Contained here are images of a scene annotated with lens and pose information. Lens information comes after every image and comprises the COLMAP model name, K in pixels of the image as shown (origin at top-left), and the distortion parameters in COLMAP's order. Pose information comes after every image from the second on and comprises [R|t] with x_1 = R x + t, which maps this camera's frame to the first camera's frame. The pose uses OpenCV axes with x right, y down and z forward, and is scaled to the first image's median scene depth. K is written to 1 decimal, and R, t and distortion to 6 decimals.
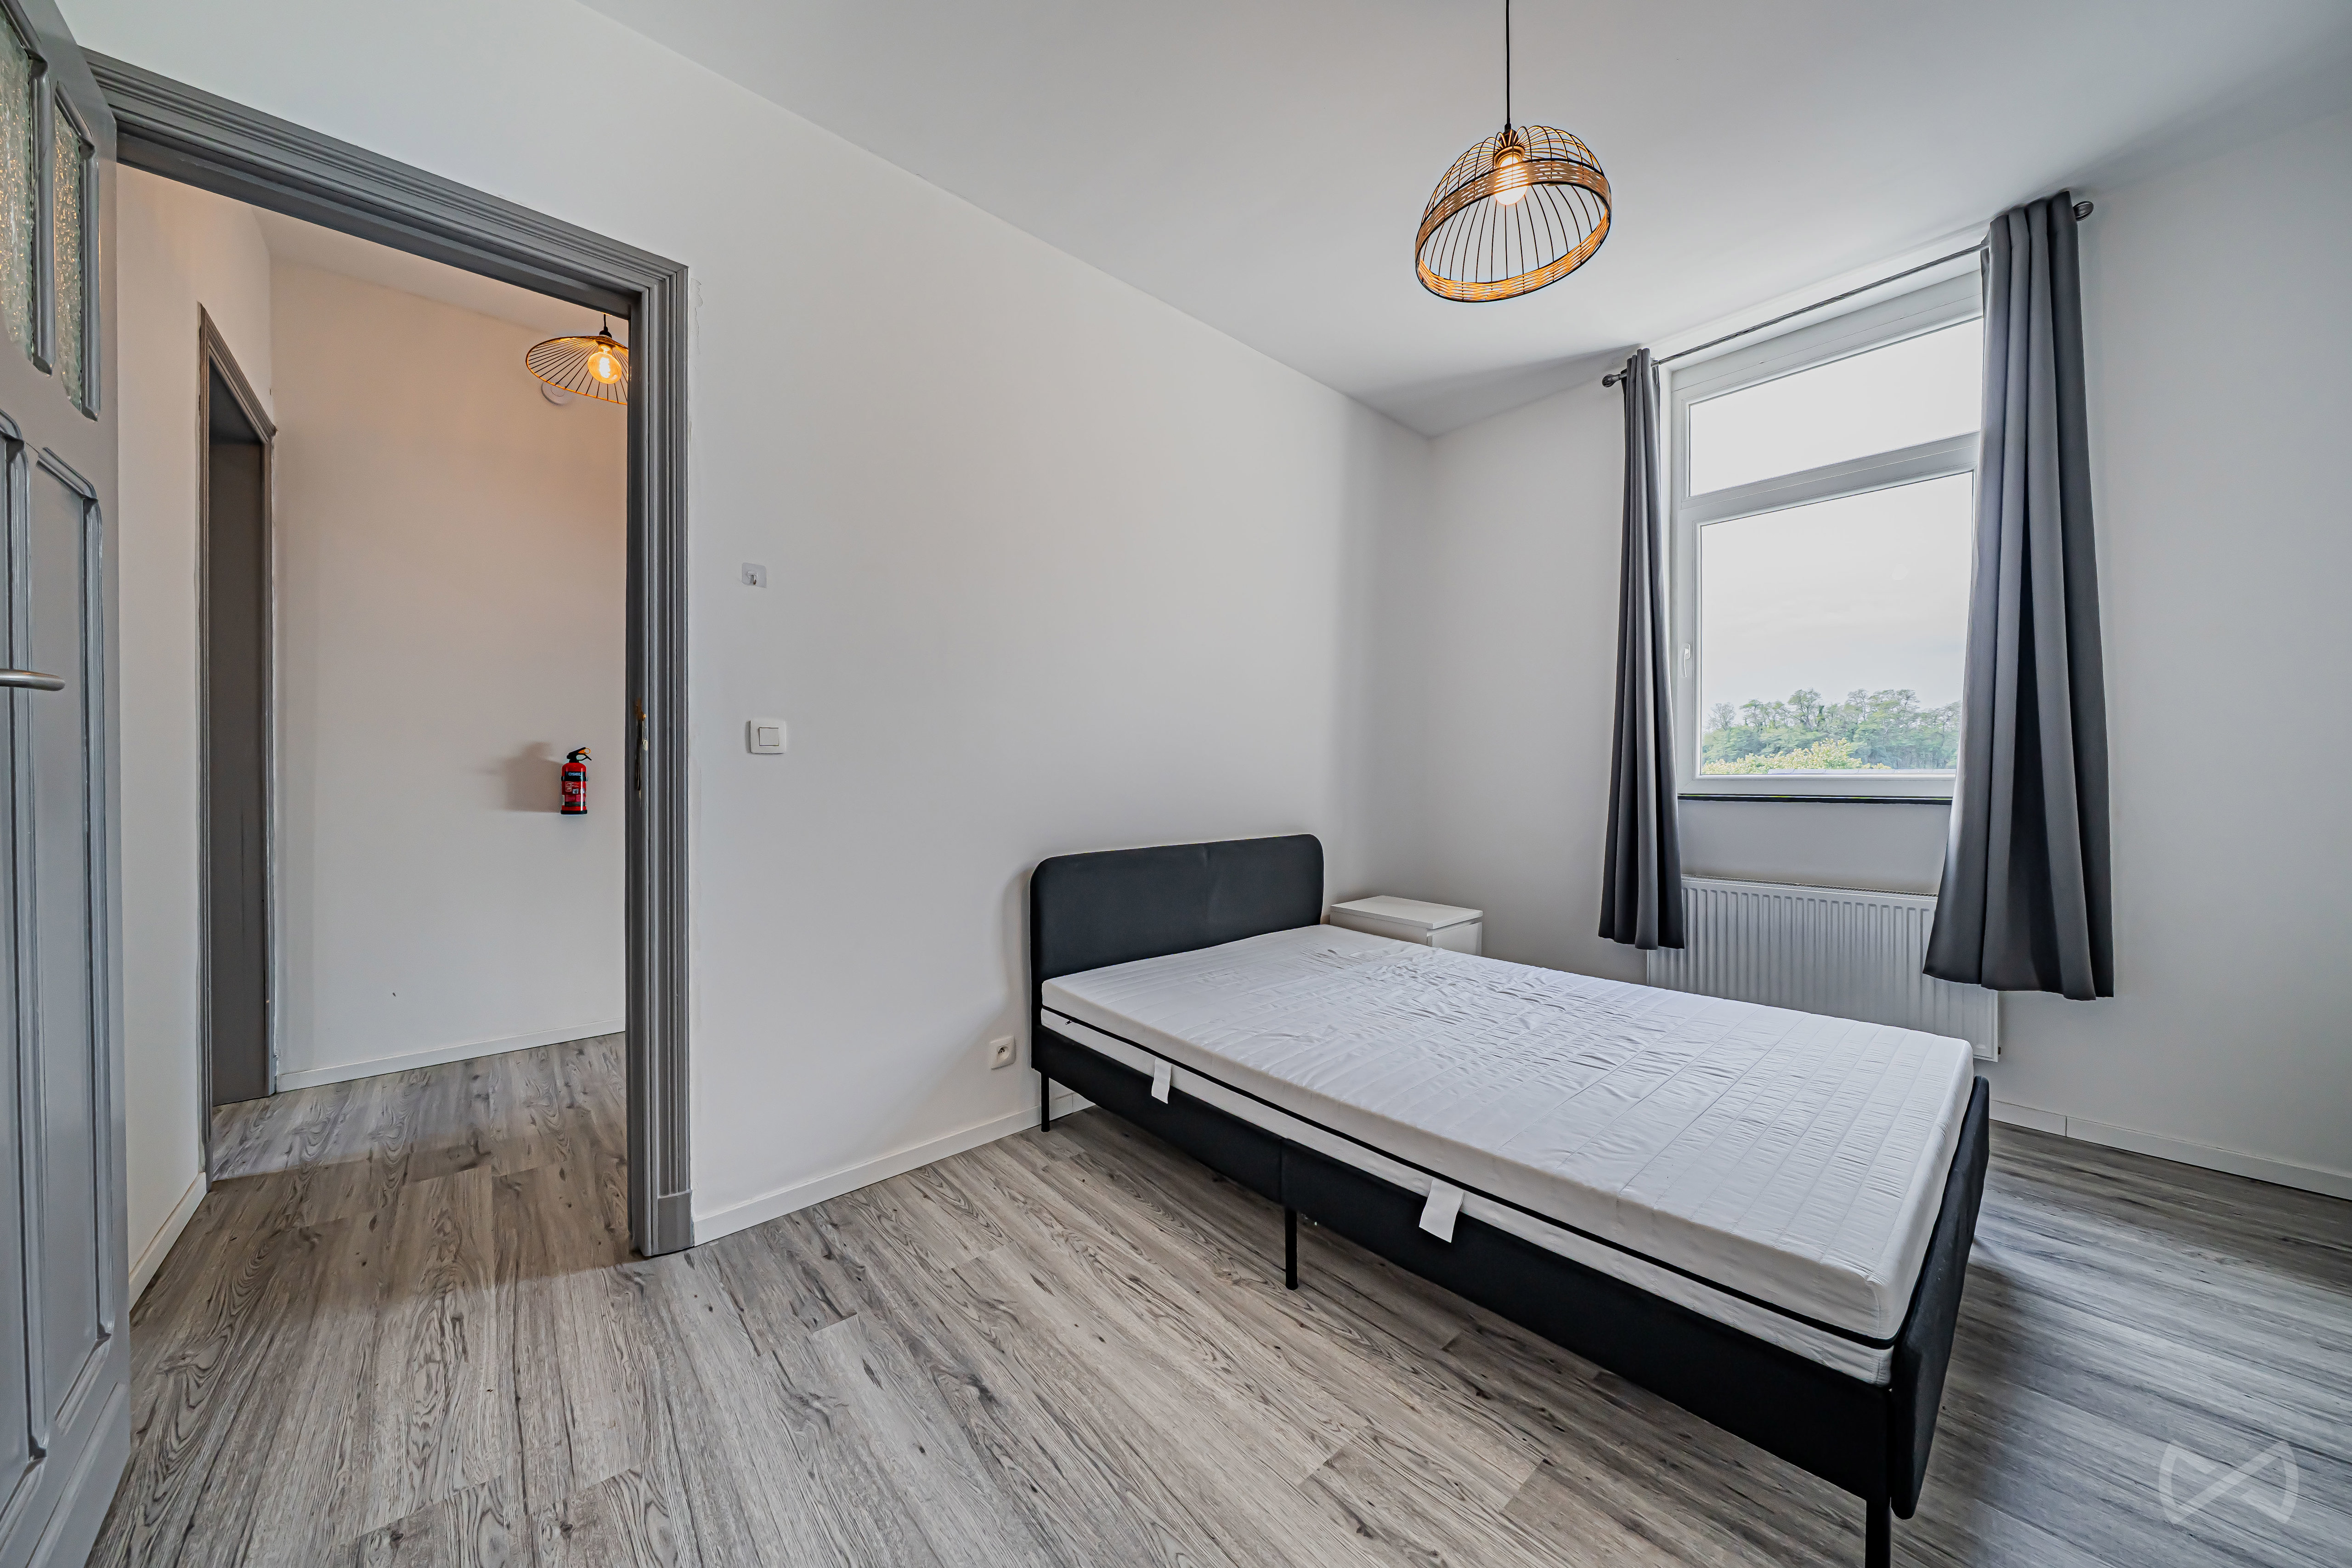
lens RADIAL K [[796.3, 0, 1168.1], [0, 796.3, 779.6], [0, 0, 1]] dist [-0.013052, 0.000072]
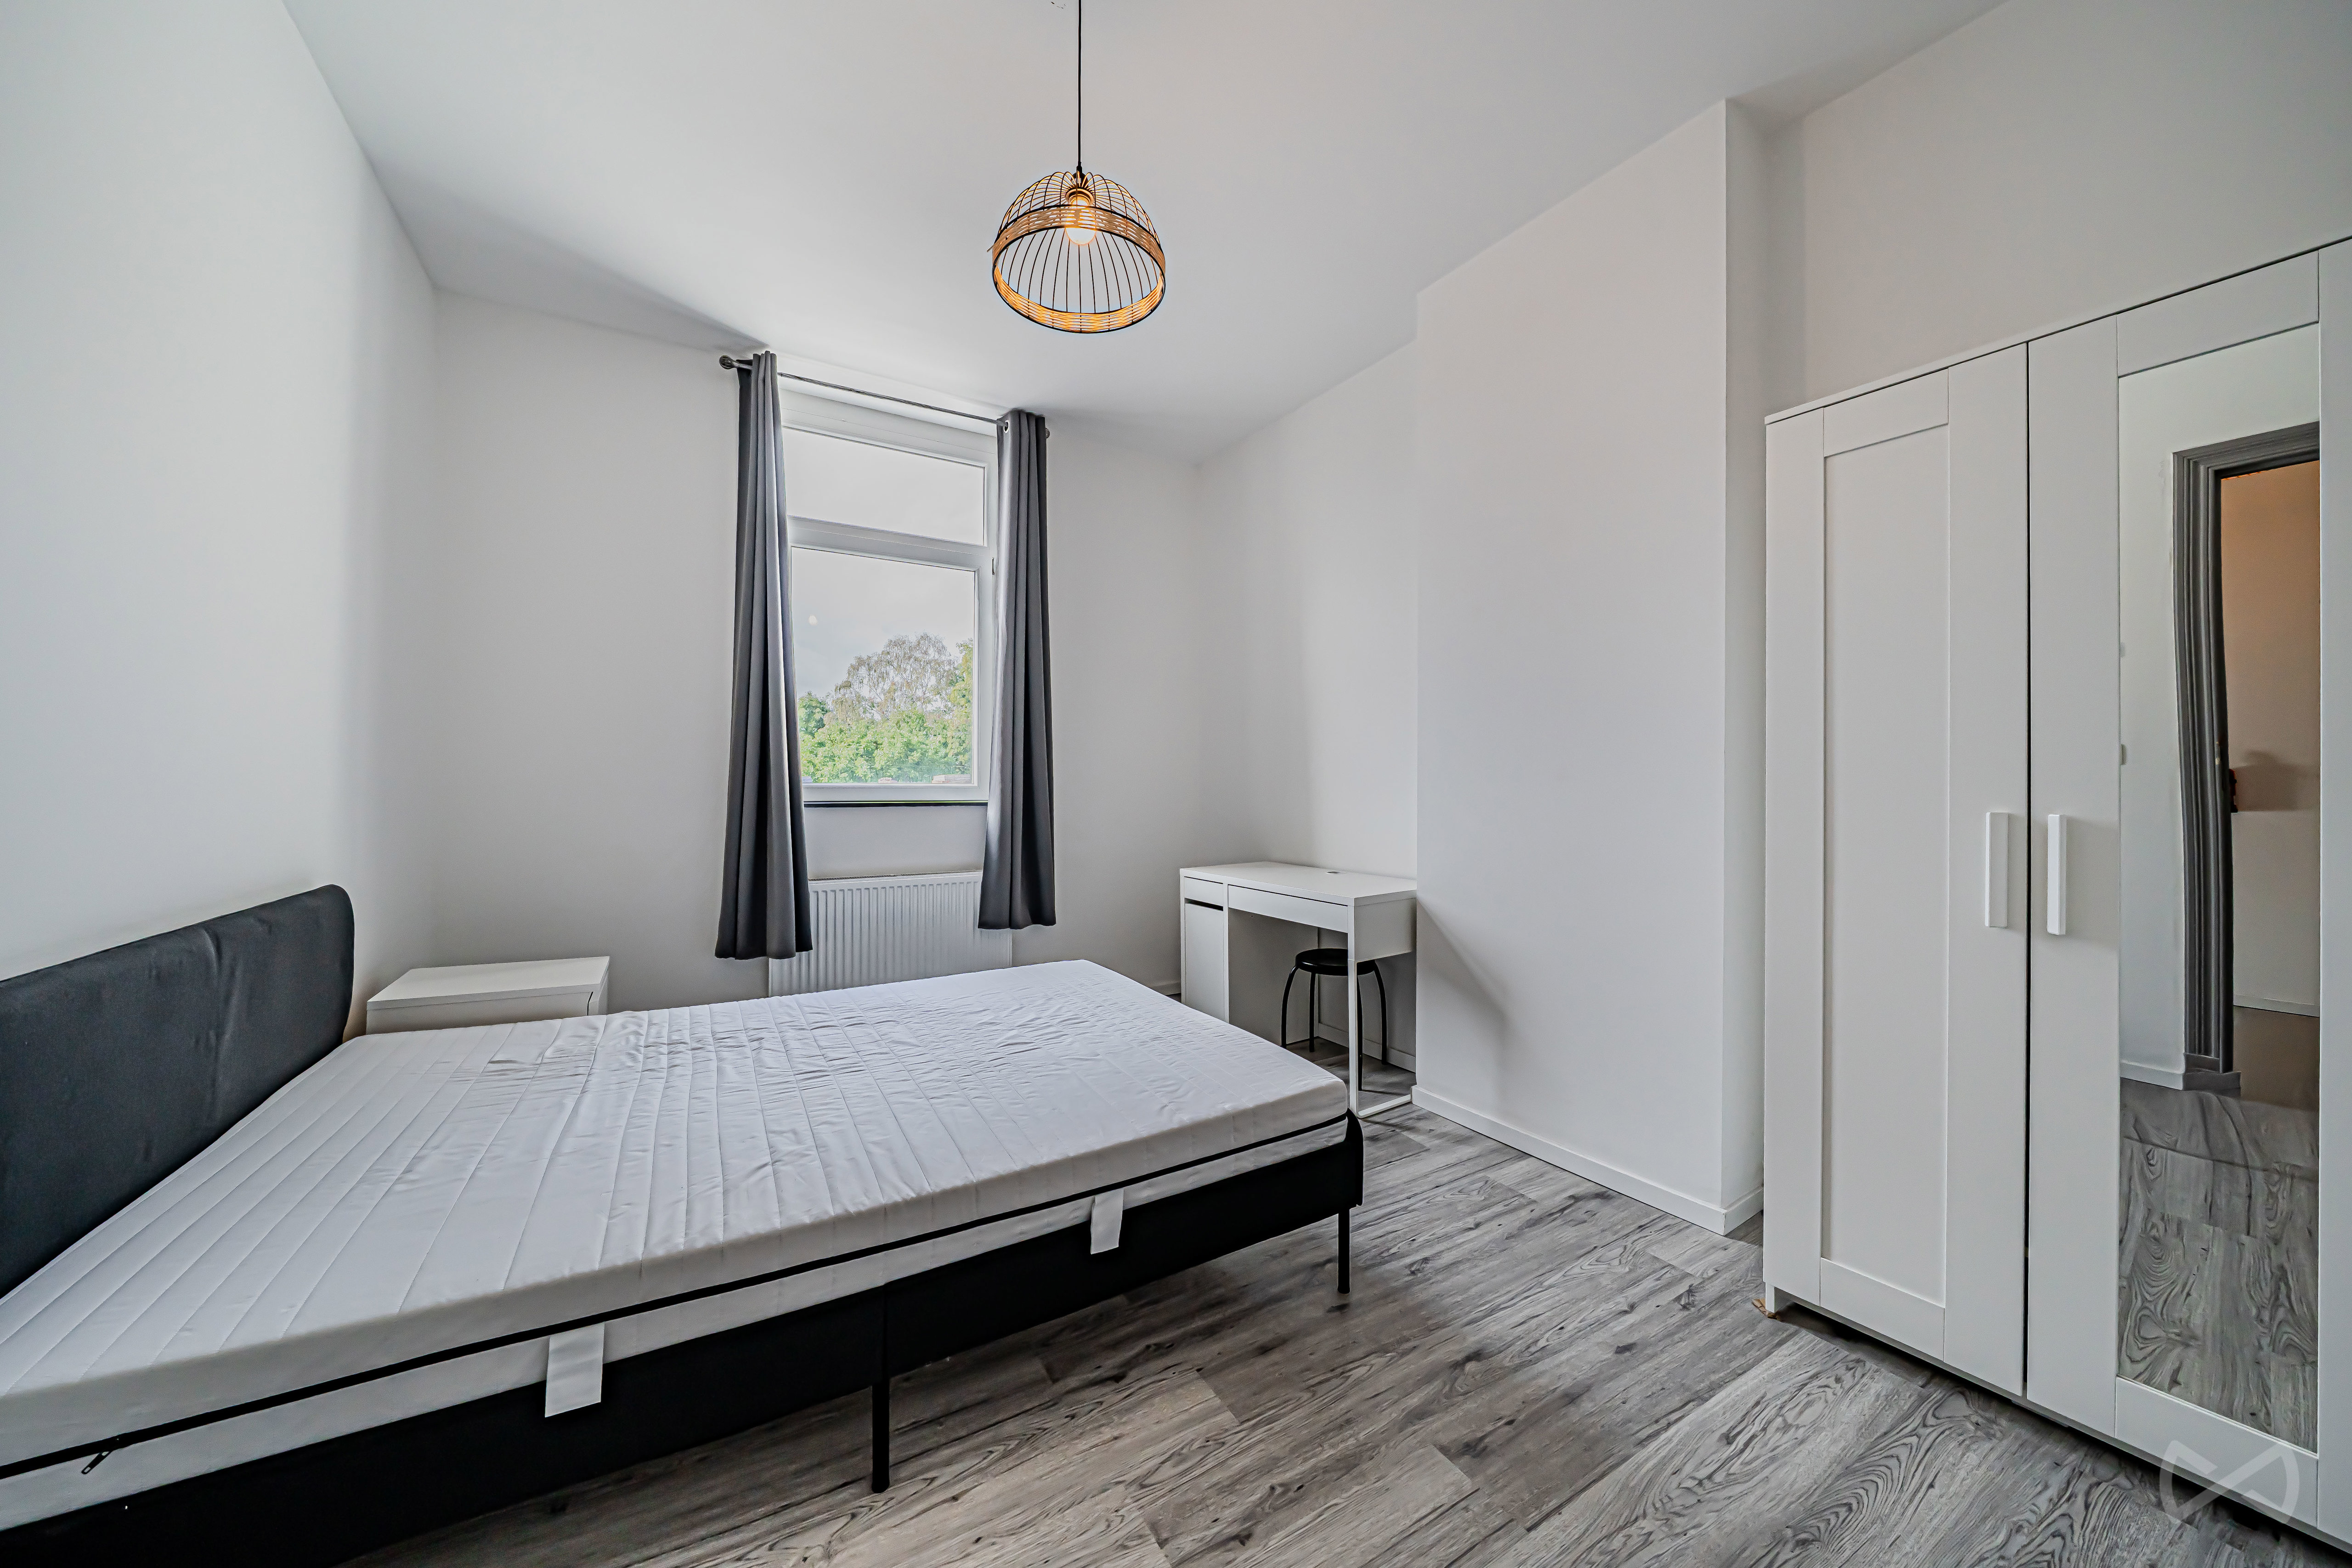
lens RADIAL K [[796.2, 0, 1168.1], [0, 796.2, 779.6], [0, 0, 1]] dist [-0.013052, 0.000072]
pose [[0.190197, 0.006038, 0.981727, -0.527206], [0.003086, 0.999972, -0.006748, -0.003336], [-0.981741, 0.004313, 0.190173, 0.625979]]
